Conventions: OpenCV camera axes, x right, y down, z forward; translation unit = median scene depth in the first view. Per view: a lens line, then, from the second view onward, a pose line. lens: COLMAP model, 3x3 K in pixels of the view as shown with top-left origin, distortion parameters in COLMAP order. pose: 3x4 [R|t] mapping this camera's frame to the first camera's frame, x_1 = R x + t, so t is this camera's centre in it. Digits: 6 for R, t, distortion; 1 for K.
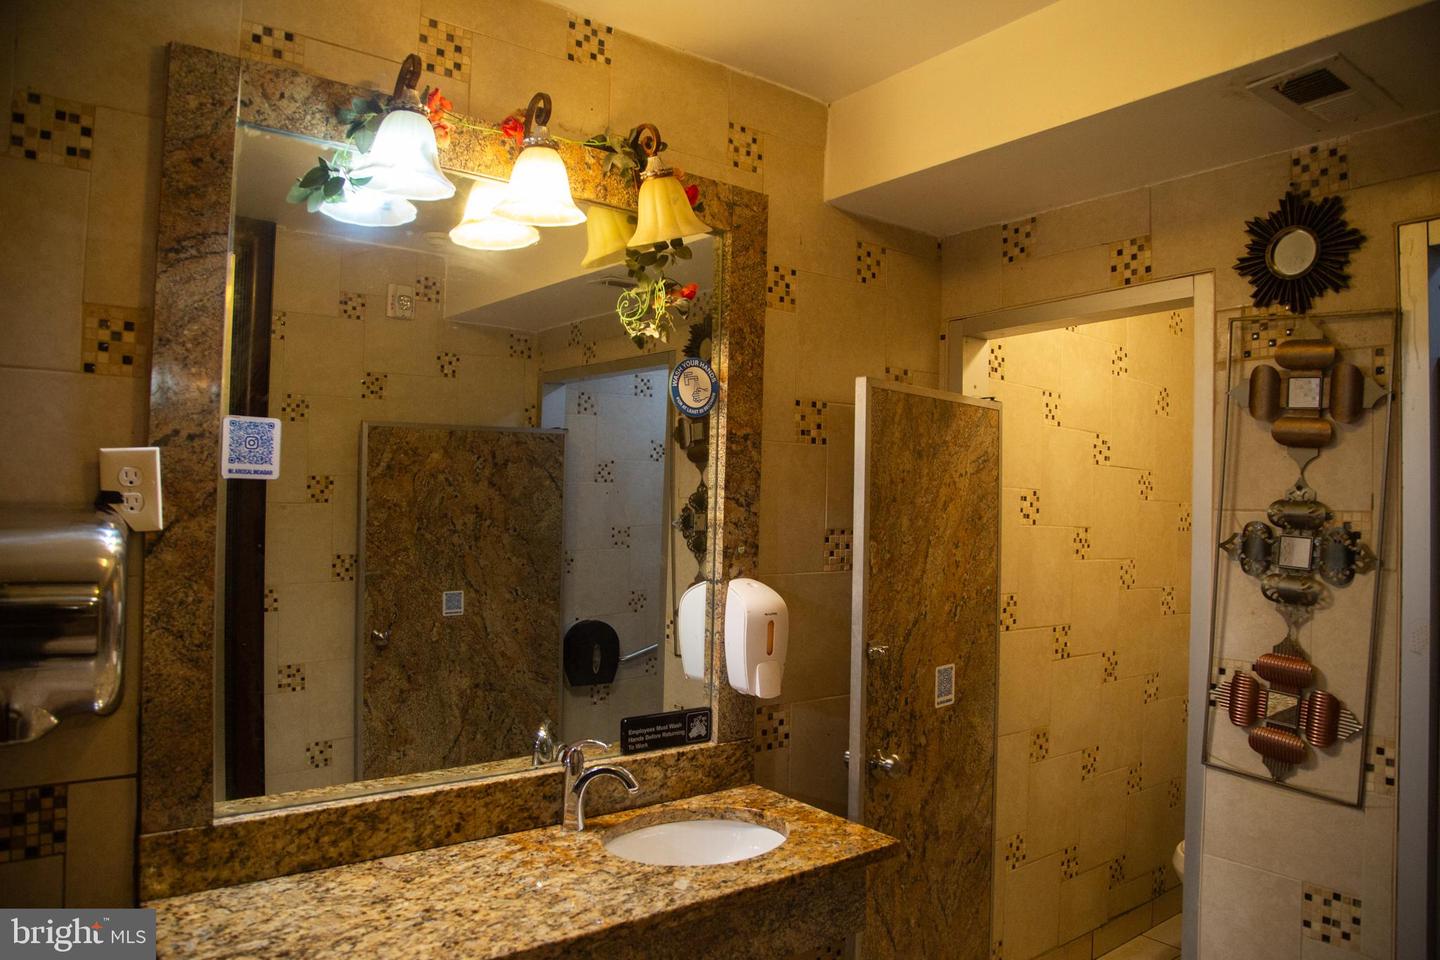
lens RADIAL K [[981.4, 0, 720.0], [0, 981.4, 480.0], [0, 0, 1]] dist [-0.135715, 0.082910]
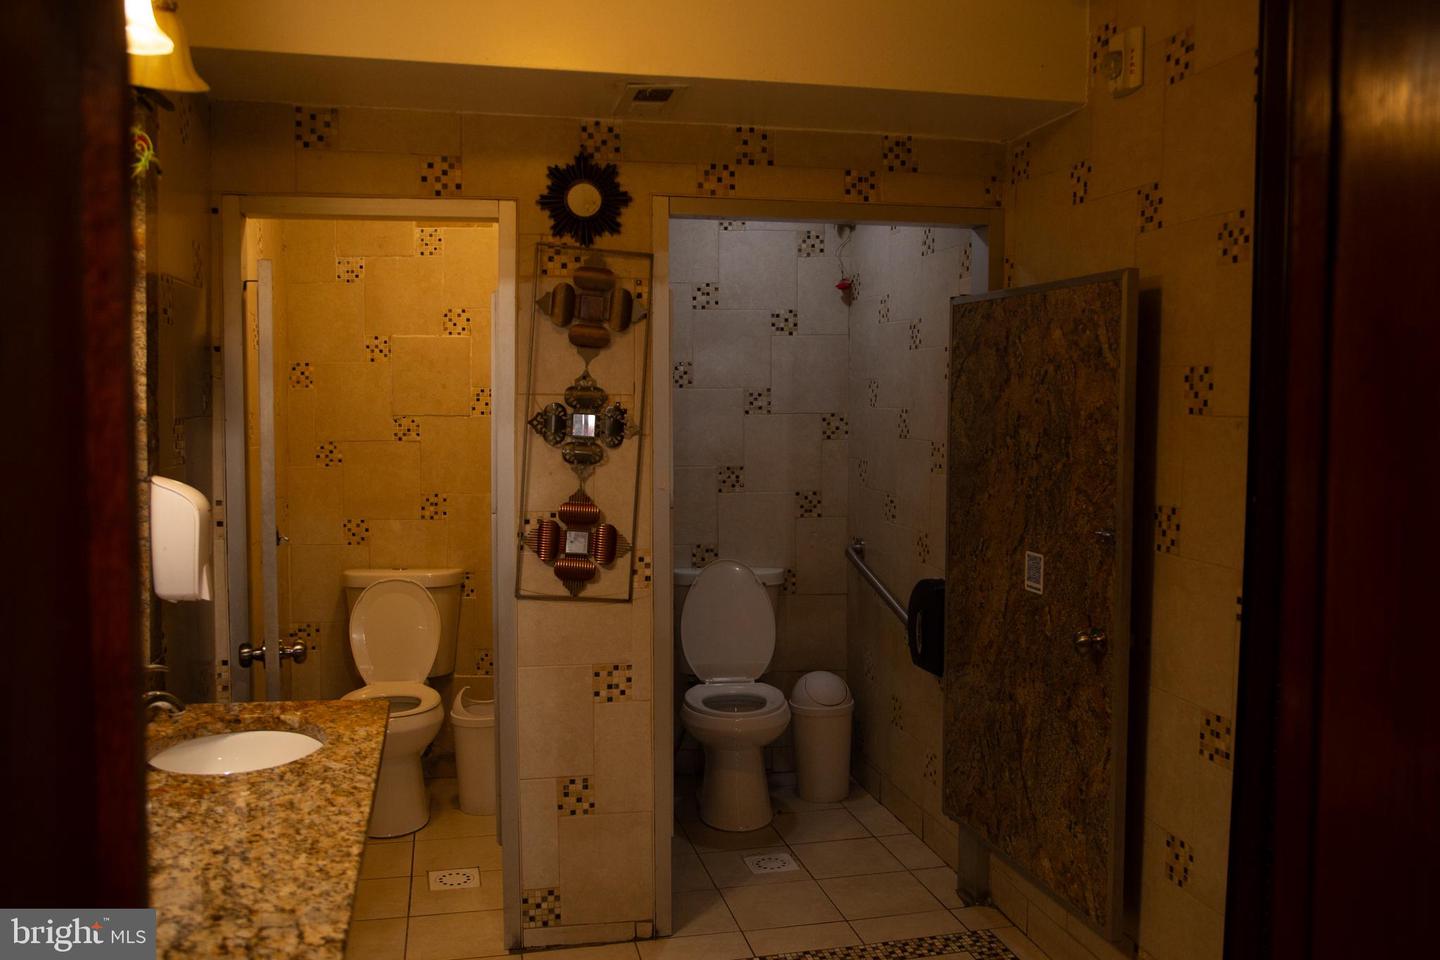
lens RADIAL K [[1210.3, 0, 719.7], [0, 1210.3, 454.7], [0, 0, 1]] dist [-0.004150, 0.008009]
pose [[0.427774, -0.054346, 0.902251, -0.885743], [-0.019659, 0.997395, 0.069397, -0.005451], [-0.903672, -0.047424, 0.425591, 0.086403]]
